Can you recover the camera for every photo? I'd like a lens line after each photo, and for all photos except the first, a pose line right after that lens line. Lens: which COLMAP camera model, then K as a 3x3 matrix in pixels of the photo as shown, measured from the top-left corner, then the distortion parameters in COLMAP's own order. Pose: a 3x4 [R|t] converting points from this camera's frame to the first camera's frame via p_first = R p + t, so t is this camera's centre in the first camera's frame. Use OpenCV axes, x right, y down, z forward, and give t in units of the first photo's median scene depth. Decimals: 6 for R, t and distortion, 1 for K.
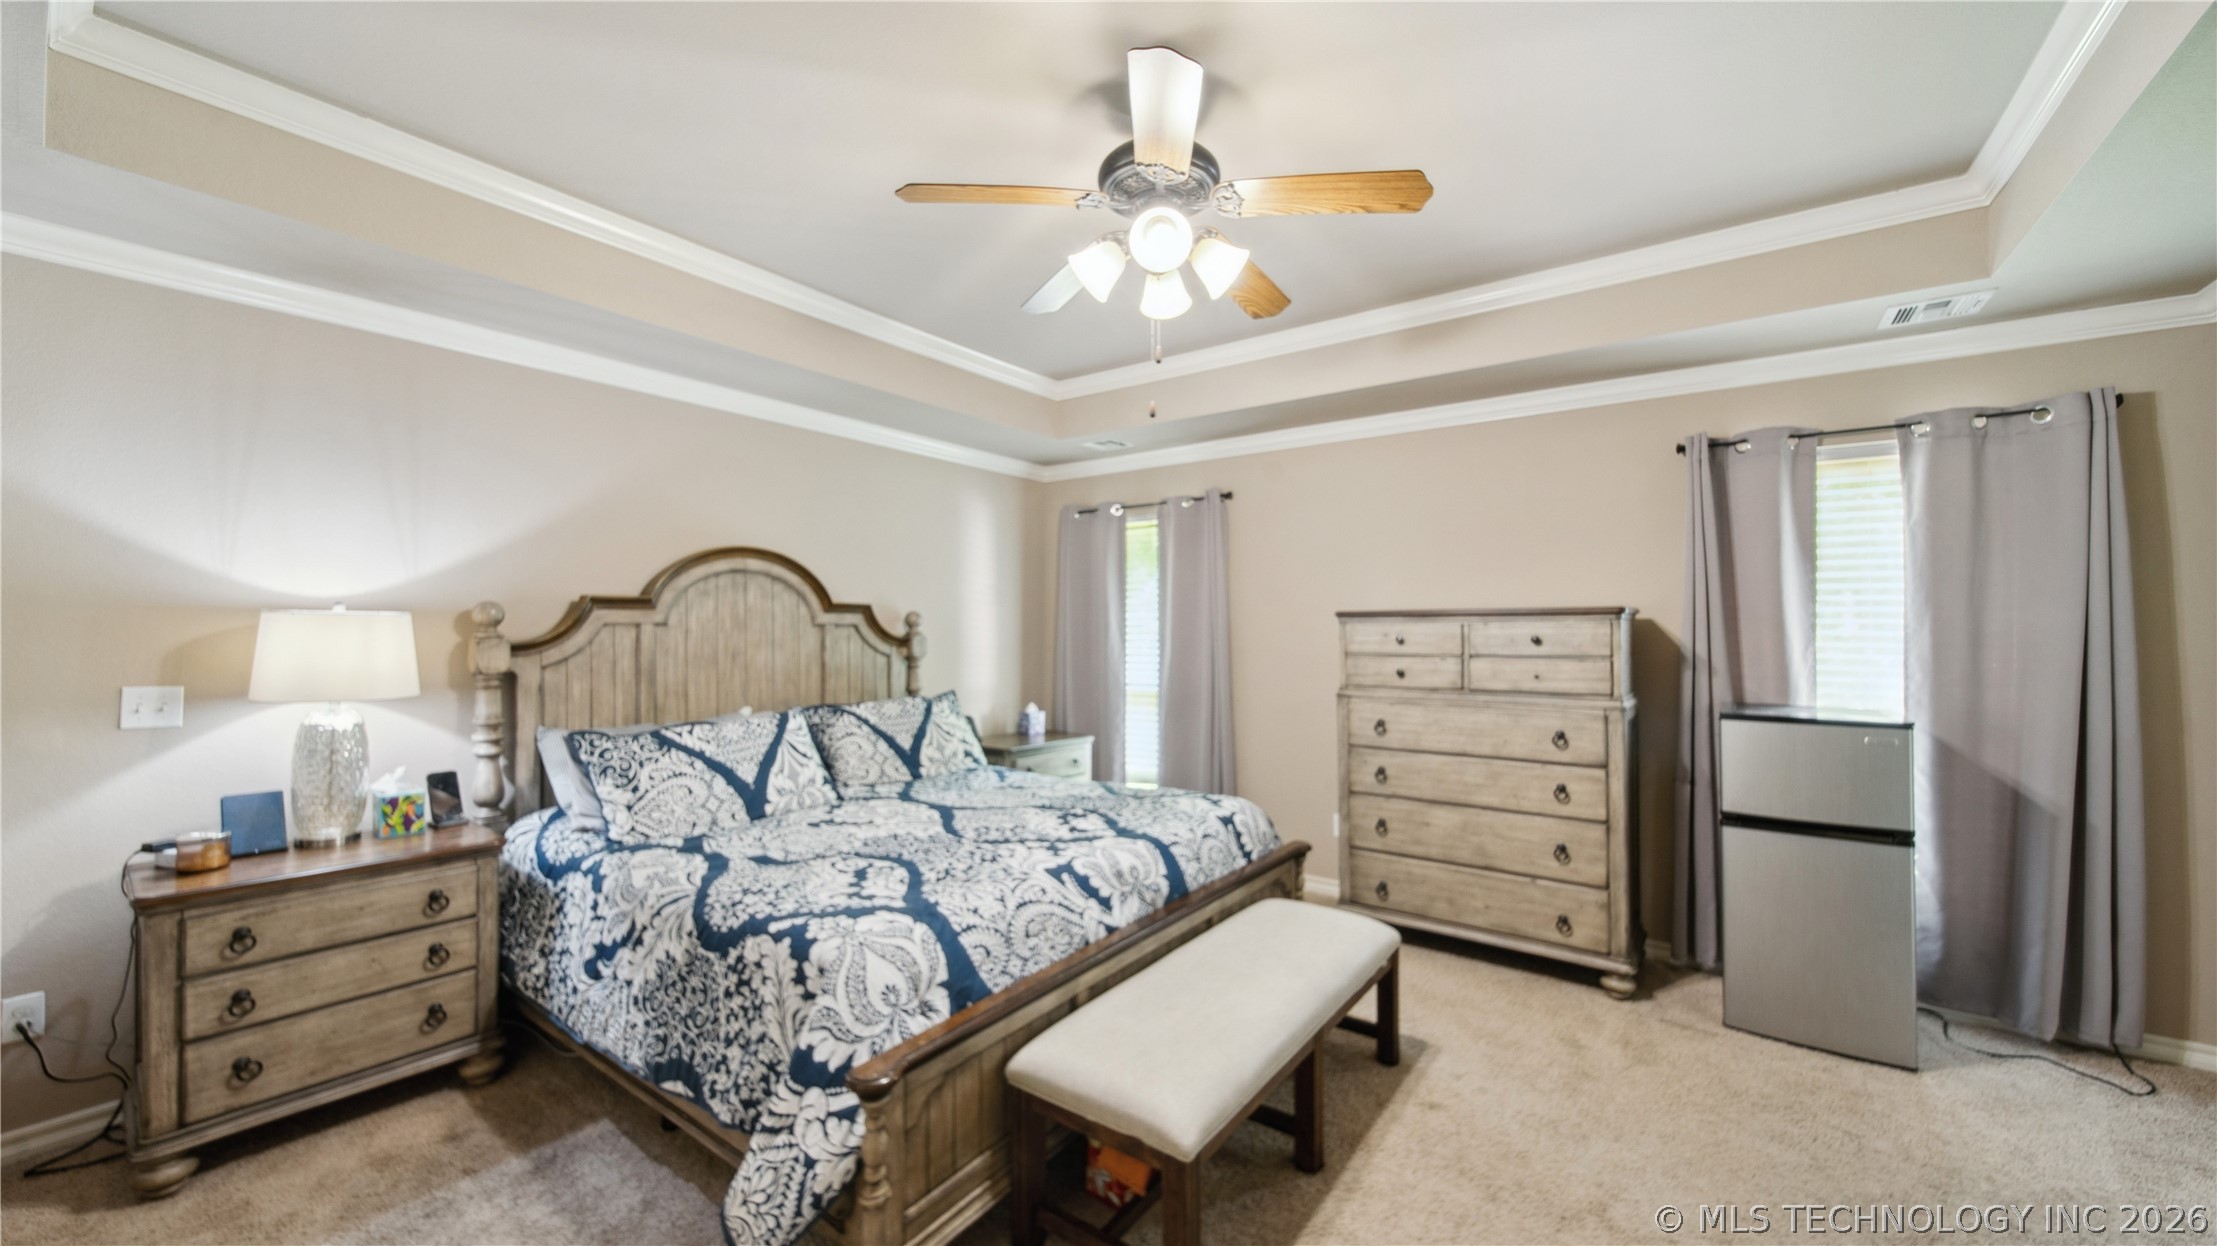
lens RADIAL K [[820.1, 0, 1091.9], [0, 820.1, 618.9], [0, 0, 1]] dist [-0.000124, -0.000140]
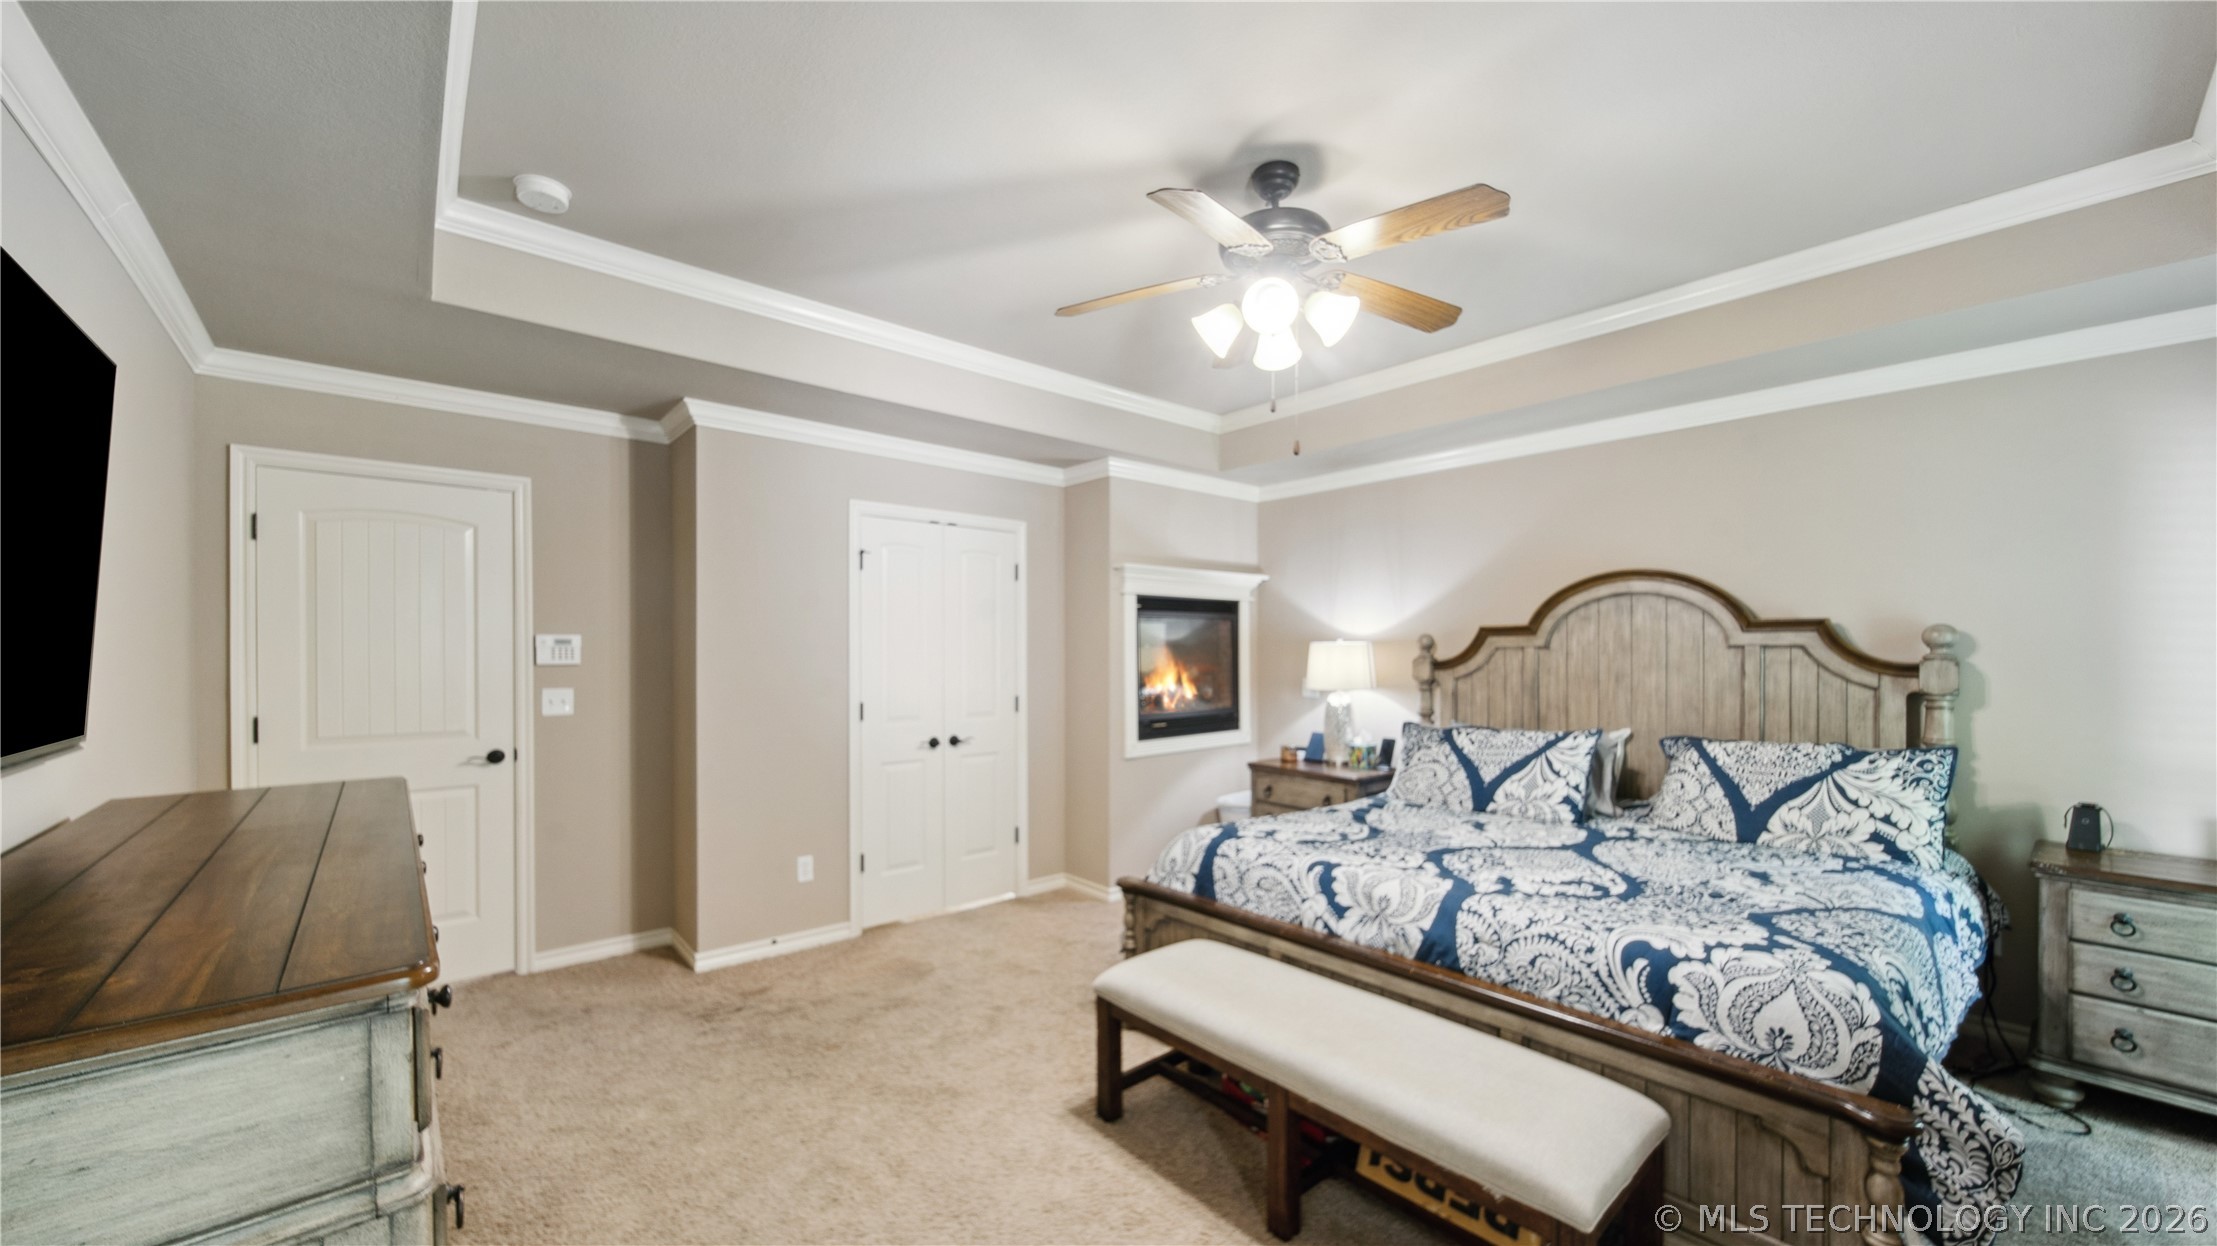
lens RADIAL K [[820.1, 0, 1091.9], [0, 820.1, 618.9], [0, 0, 1]] dist [-0.000124, -0.000140]
pose [[-0.226234, -0.041317, -0.973196, 0.771441], [0.012688, 0.998890, -0.045357, 0.010688], [0.973990, -0.022610, -0.225458, 0.636357]]
